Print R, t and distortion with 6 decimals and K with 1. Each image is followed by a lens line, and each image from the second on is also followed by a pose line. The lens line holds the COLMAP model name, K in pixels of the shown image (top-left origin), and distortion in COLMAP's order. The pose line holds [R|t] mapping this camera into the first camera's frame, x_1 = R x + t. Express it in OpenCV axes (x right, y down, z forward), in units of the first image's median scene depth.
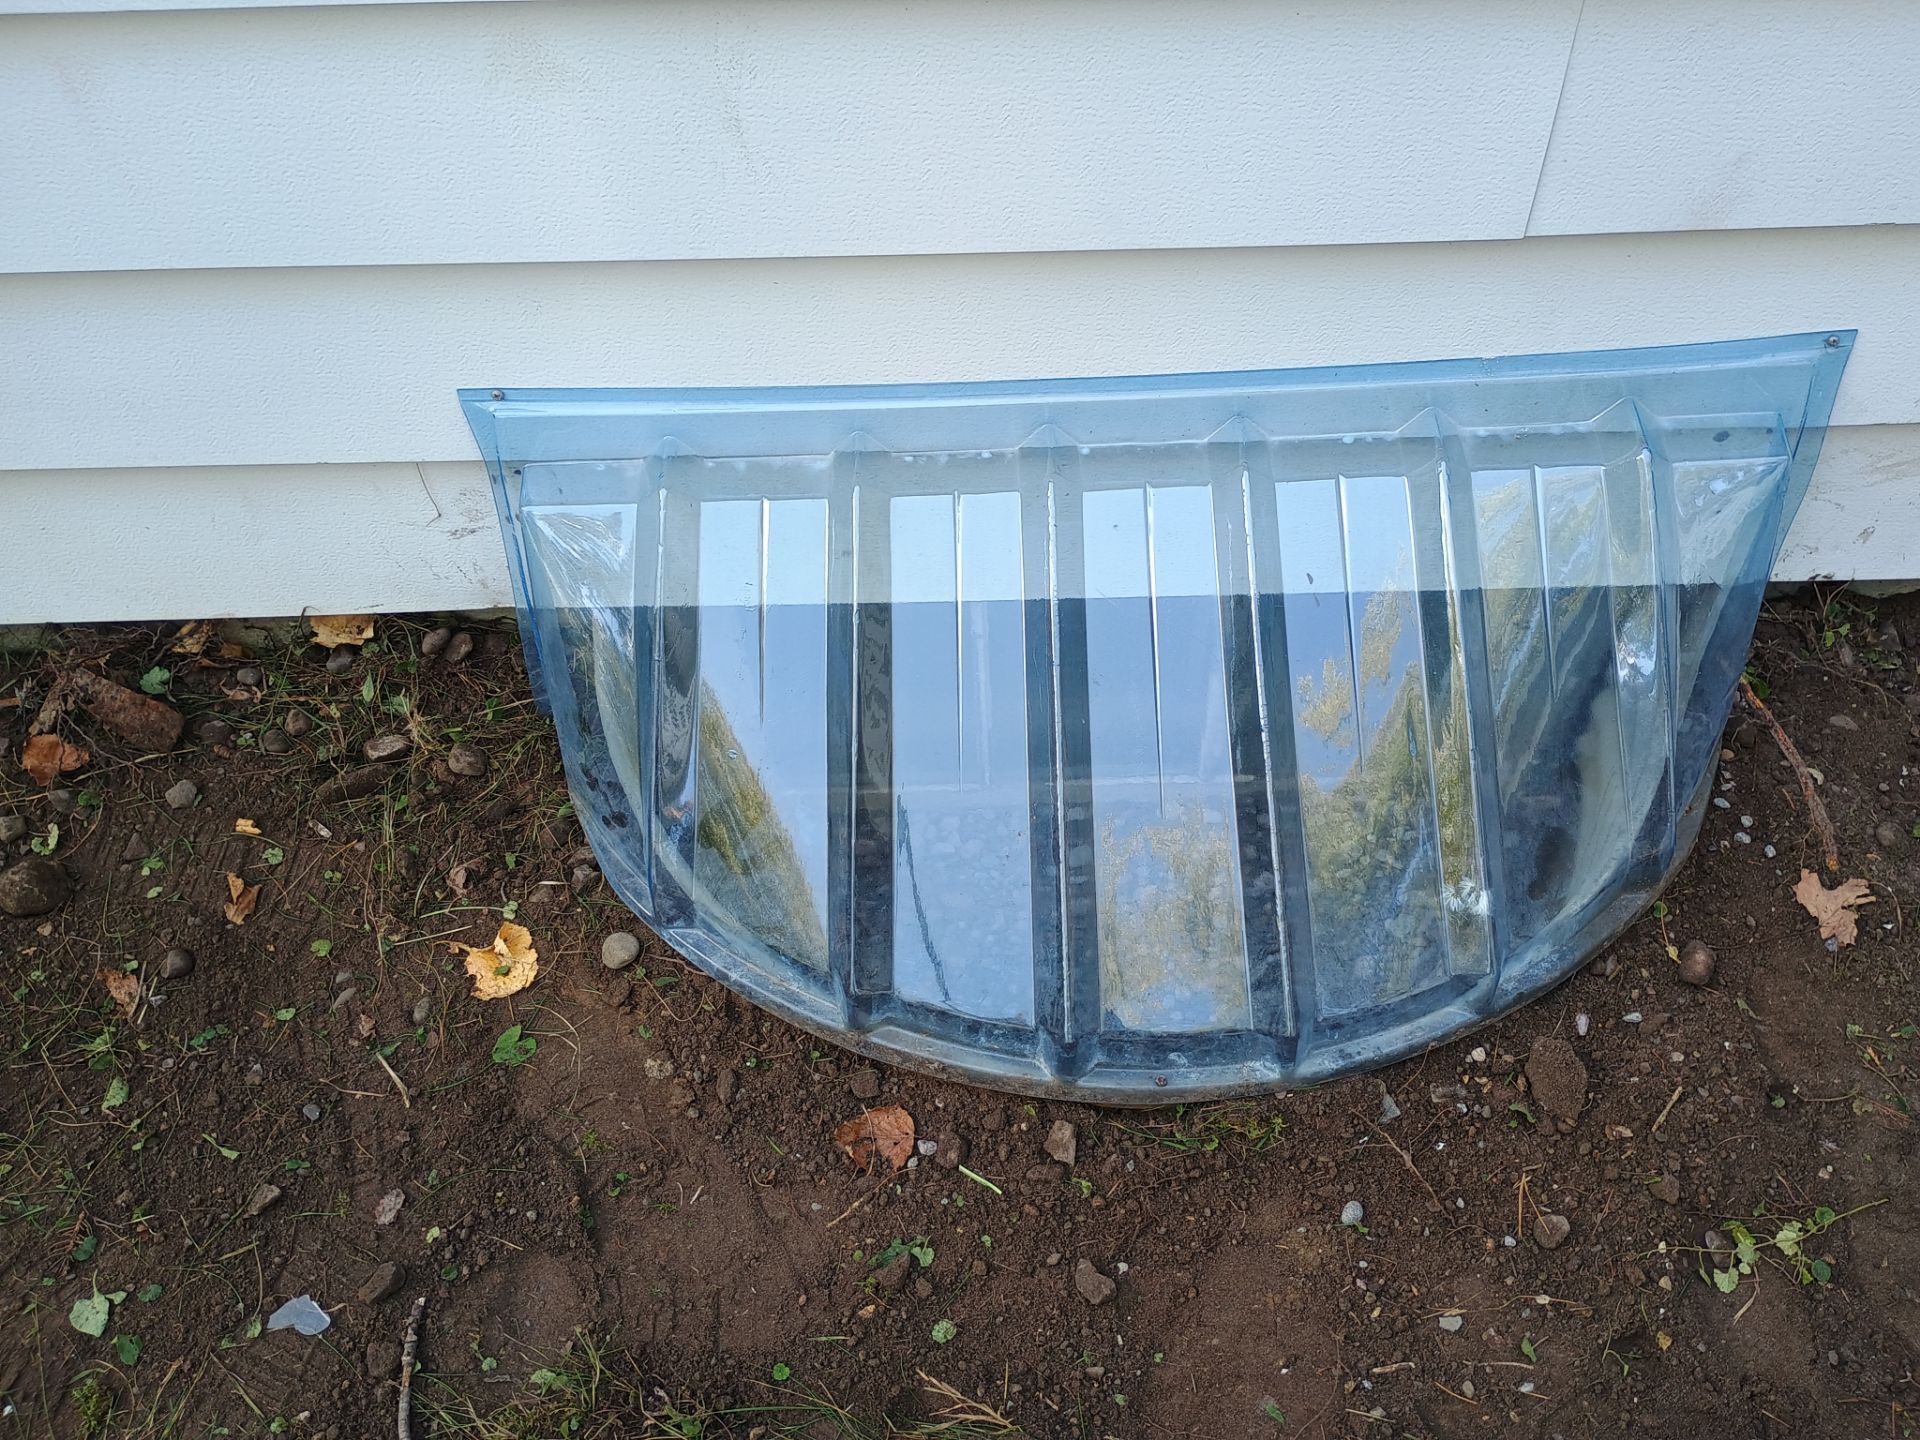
lens RADIAL K [[1621.9, 0, 1000.2], [0, 1621.9, 715.4], [0, 0, 1]] dist [0.075873, -0.109623]
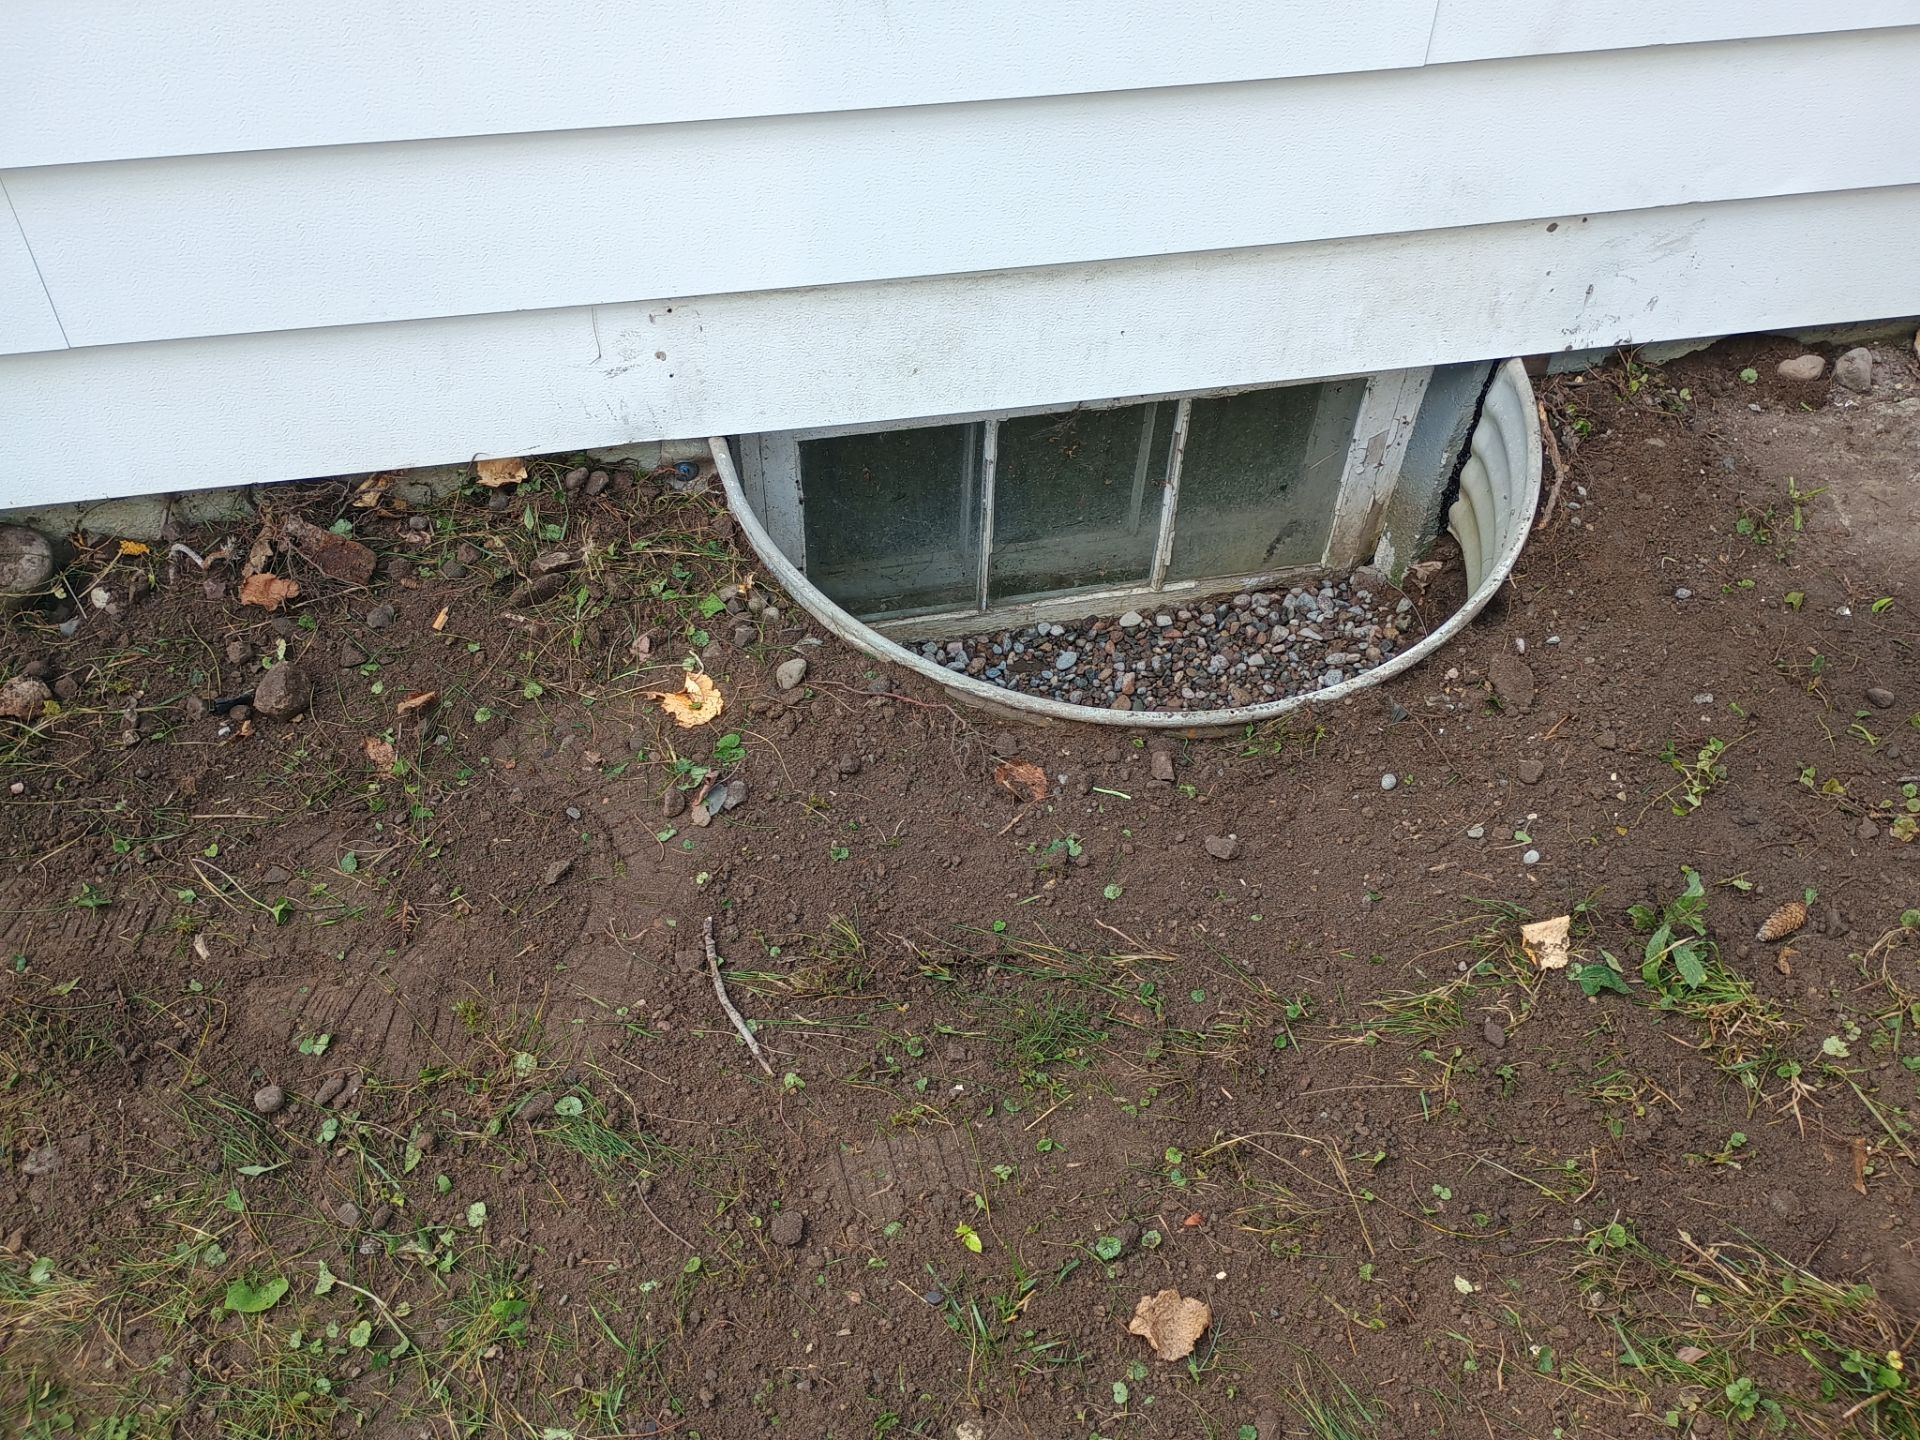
lens RADIAL K [[1609.9, 0, 969.2], [0, 1609.9, 674.1], [0, 0, 1]] dist [0.064950, -0.094084]
pose [[0.984440, -0.101205, 0.143650, -0.264096], [0.112313, 0.991103, -0.071424, 0.235440], [-0.135143, 0.086446, 0.987048, -0.235790]]
